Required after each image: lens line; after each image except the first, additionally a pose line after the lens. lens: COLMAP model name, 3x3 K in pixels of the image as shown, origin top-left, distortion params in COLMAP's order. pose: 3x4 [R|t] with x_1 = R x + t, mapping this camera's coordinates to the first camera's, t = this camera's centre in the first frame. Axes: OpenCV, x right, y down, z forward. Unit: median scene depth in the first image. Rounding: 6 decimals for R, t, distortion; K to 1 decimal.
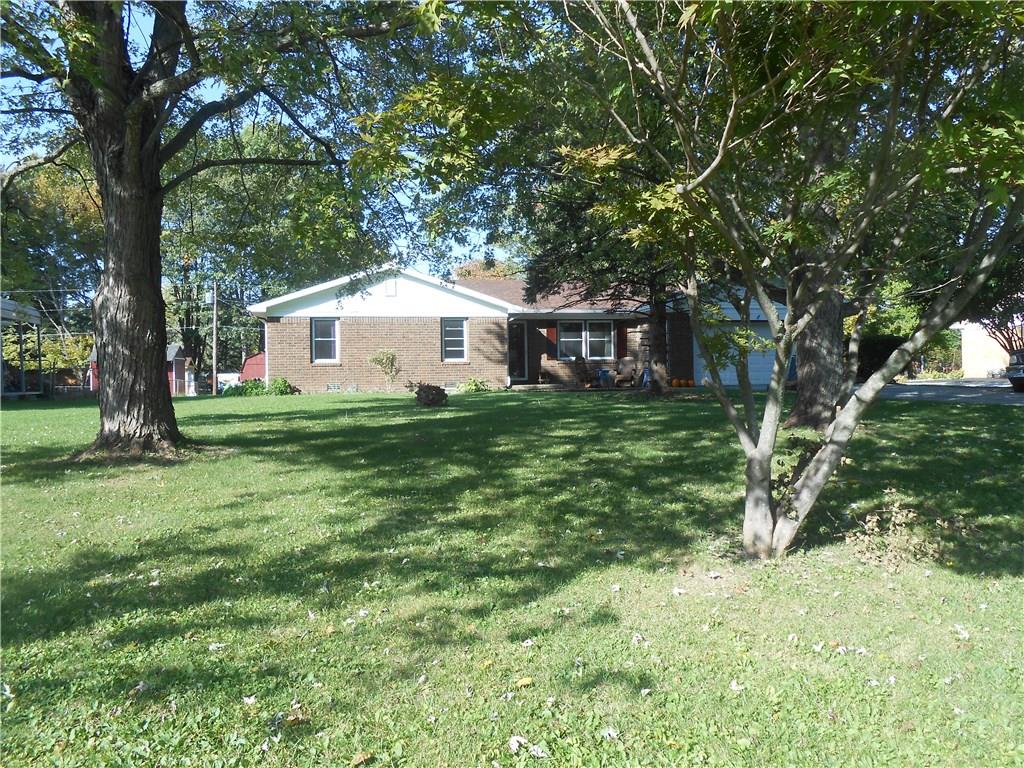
lens RADIAL K [[818.3, 0, 510.5], [0, 818.3, 385.2], [0, 0, 1]] dist [0.011443, 0.004345]
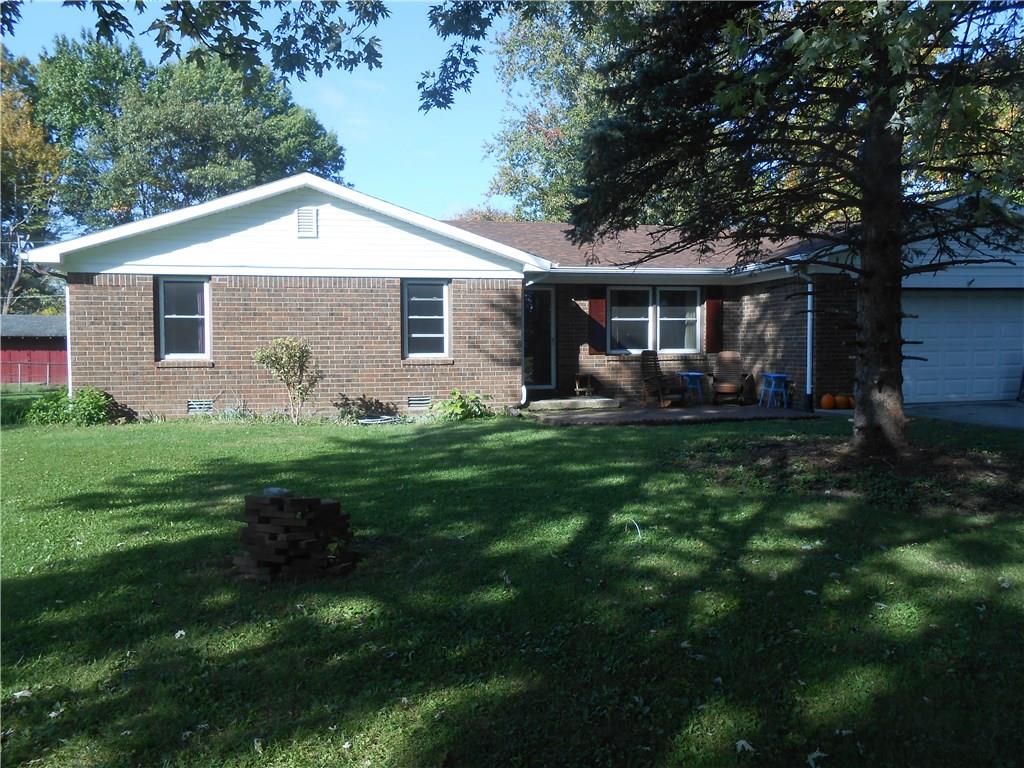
lens RADIAL K [[818.3, 0, 513.7], [0, 818.3, 380.7], [0, 0, 1]] dist [0.011443, 0.004345]
pose [[0.999952, 0.009569, -0.001880, -0.008251], [-0.009502, 0.999414, 0.032887, -0.033242], [0.002194, -0.032867, 0.999457, 0.451964]]
